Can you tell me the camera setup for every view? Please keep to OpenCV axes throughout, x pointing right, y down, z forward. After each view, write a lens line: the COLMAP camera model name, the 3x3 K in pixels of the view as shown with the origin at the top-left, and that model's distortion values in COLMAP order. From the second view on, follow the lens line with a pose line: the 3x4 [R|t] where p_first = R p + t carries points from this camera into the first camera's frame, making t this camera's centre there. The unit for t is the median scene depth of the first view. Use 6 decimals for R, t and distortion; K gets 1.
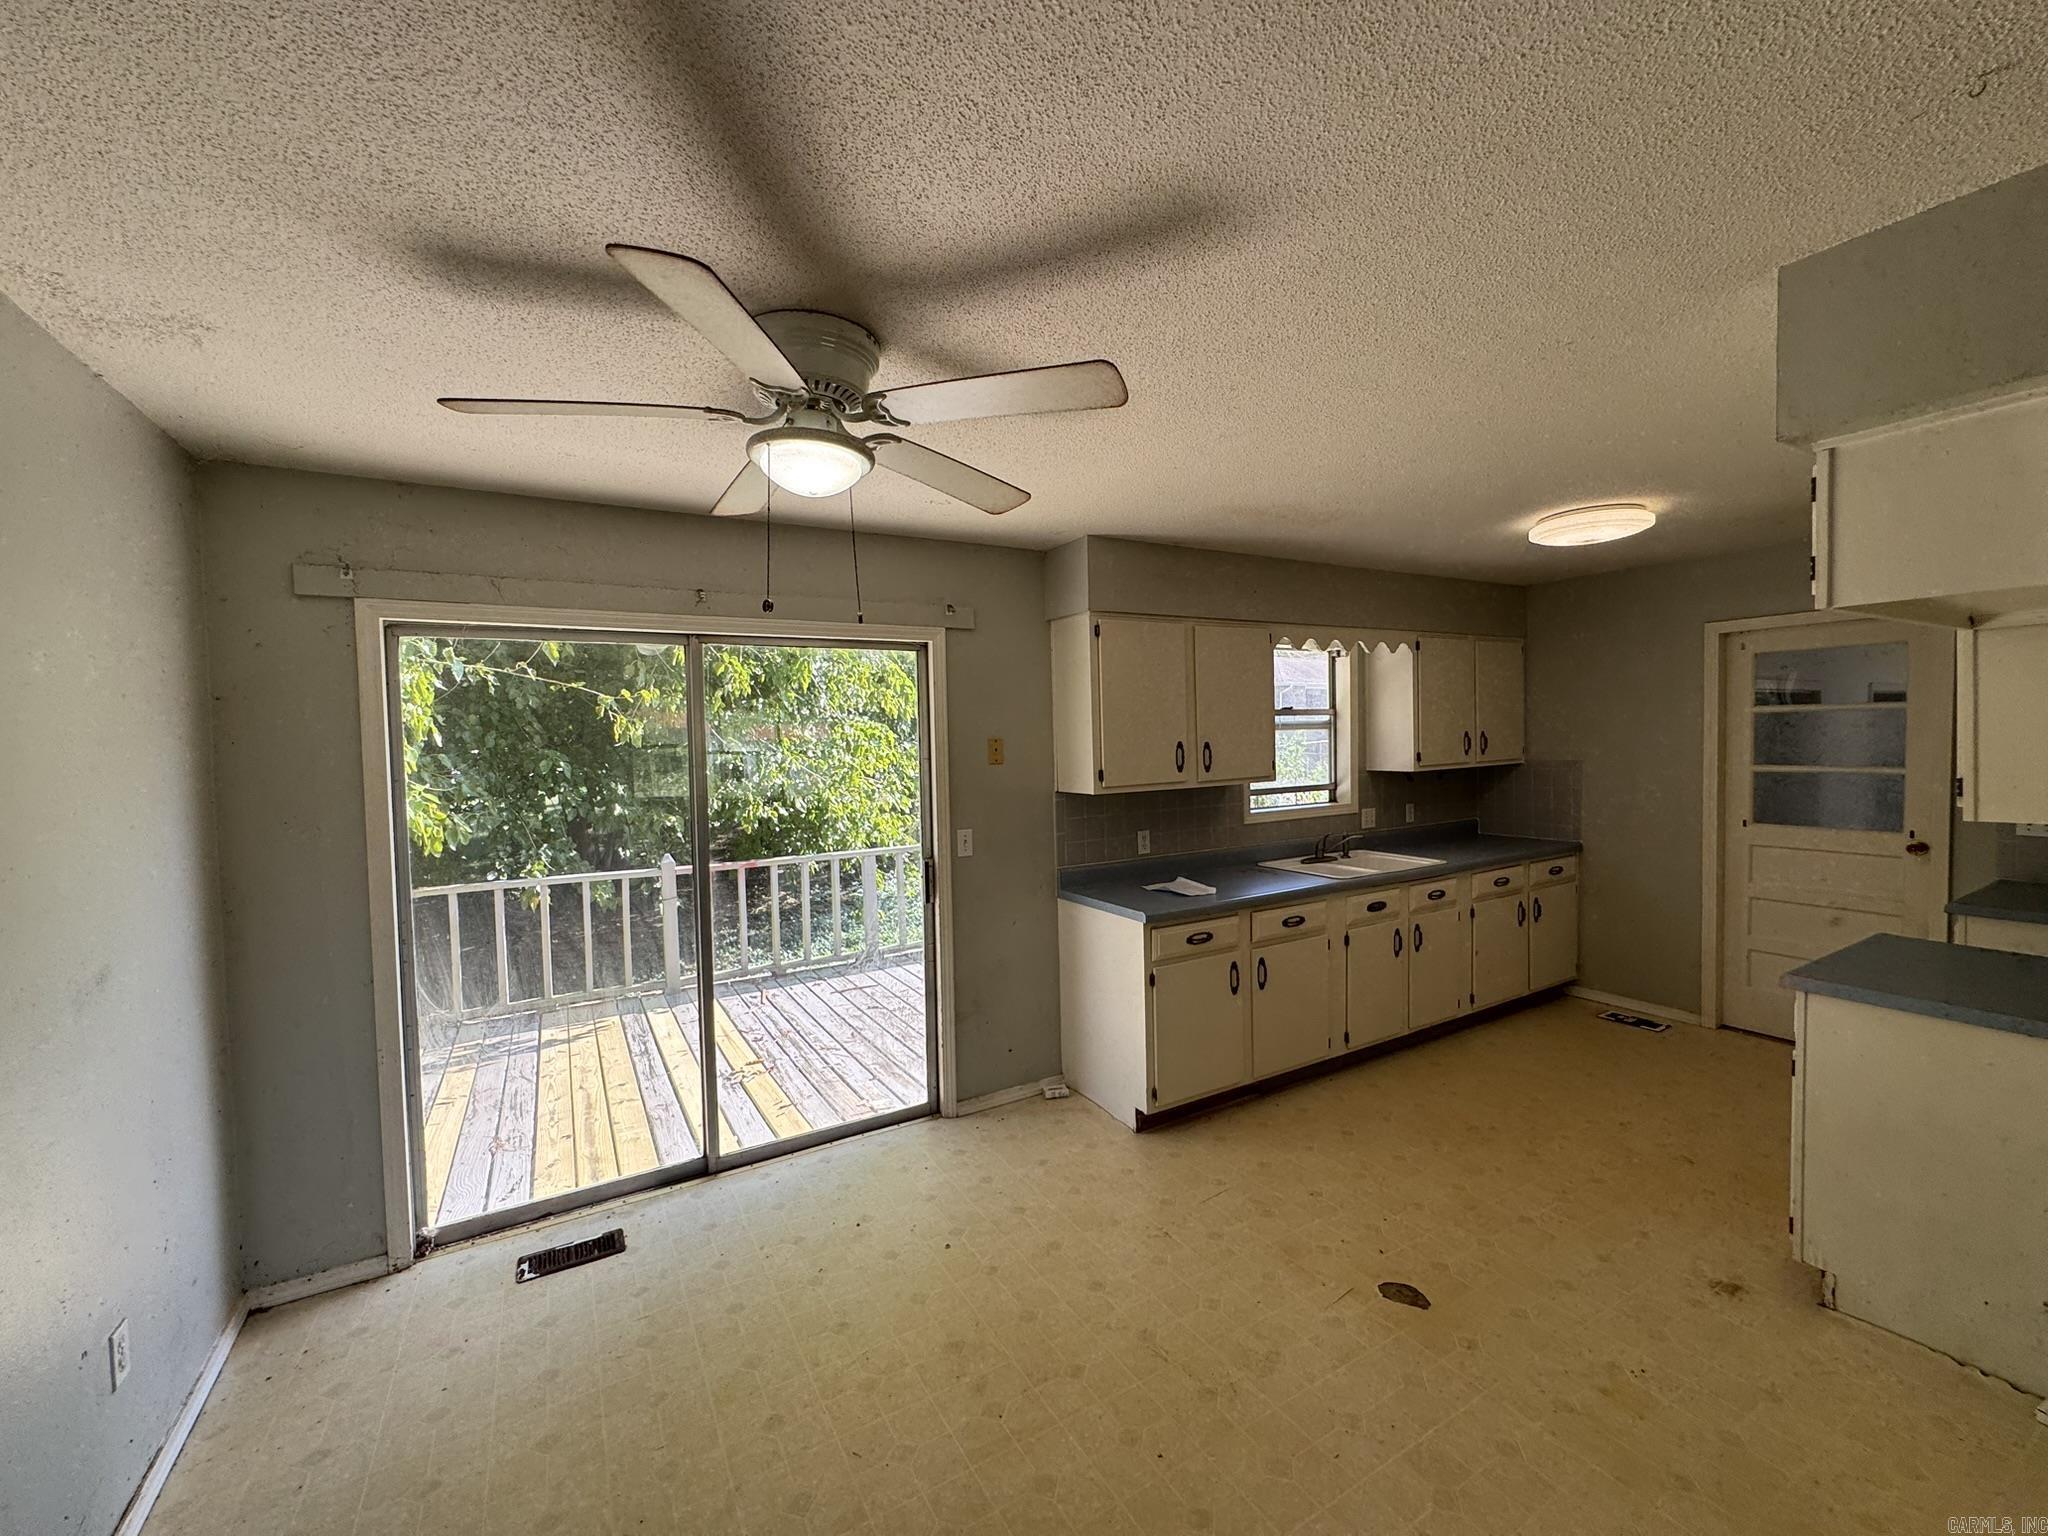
lens RADIAL K [[820.4, 0, 1024.4], [0, 820.4, 762.5], [0, 0, 1]] dist [-0.001147, -0.000200]
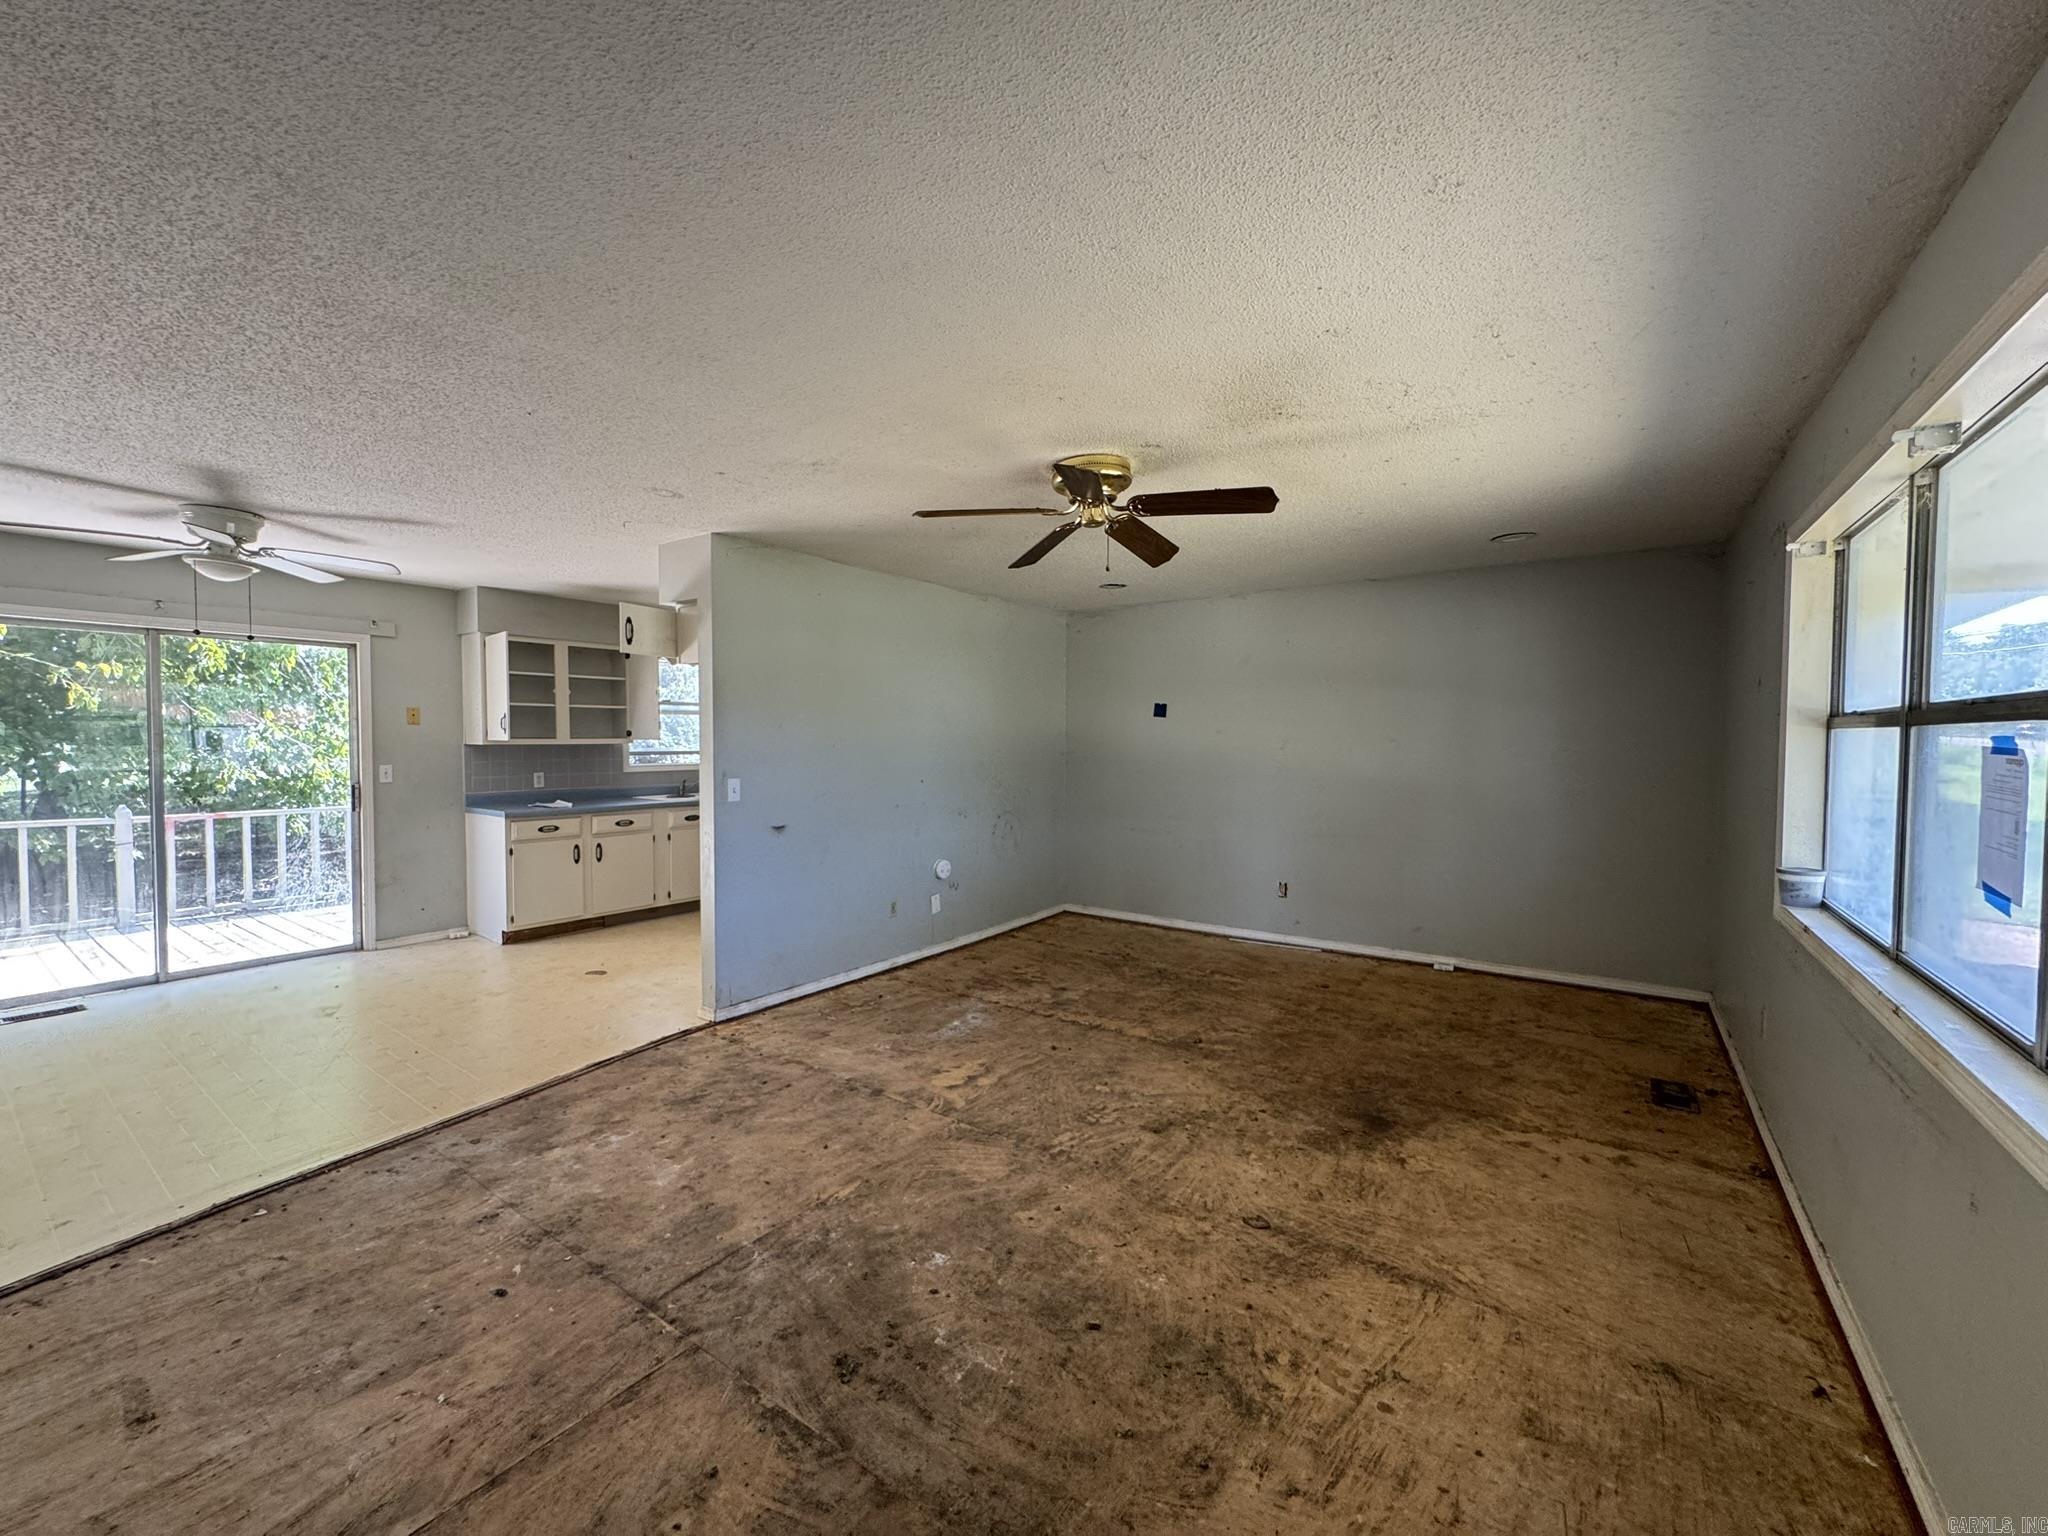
lens RADIAL K [[820.4, 0, 1024.4], [0, 820.4, 762.5], [0, 0, 1]] dist [-0.001147, -0.000200]
pose [[0.911294, 0.017326, 0.411391, 0.356408], [-0.015340, 0.999849, -0.008129, 0.064075], [-0.411470, 0.001098, 0.911423, -0.836901]]
